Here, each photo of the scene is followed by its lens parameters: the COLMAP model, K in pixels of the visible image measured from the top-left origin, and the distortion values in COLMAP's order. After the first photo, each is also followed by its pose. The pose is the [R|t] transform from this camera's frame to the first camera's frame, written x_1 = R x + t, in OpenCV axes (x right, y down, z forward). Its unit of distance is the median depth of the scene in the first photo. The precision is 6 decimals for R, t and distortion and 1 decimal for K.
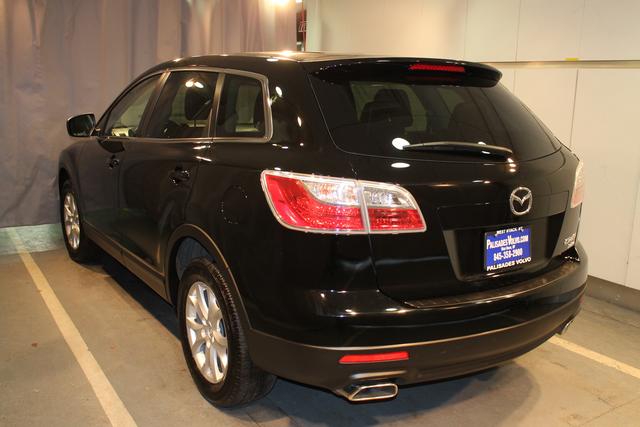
lens RADIAL K [[628.6, 0, 320.0], [0, 628.6, 213.5], [0, 0, 1]] dist [-0.055540, -0.004456]
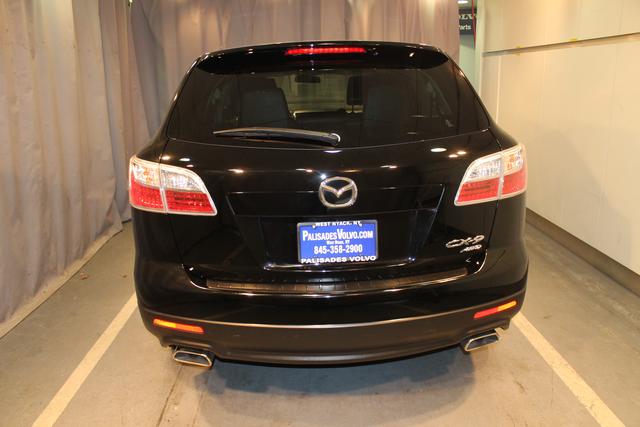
lens RADIAL K [[548.2, 0, 320.0], [0, 548.2, 213.5], [0, 0, 1]] dist [-0.101939, 0.000524]
pose [[0.843818, 0.083617, -0.530075, 0.715492], [-0.057539, 0.996189, 0.065550, -0.039494], [0.533536, -0.024812, 0.845413, 0.306748]]
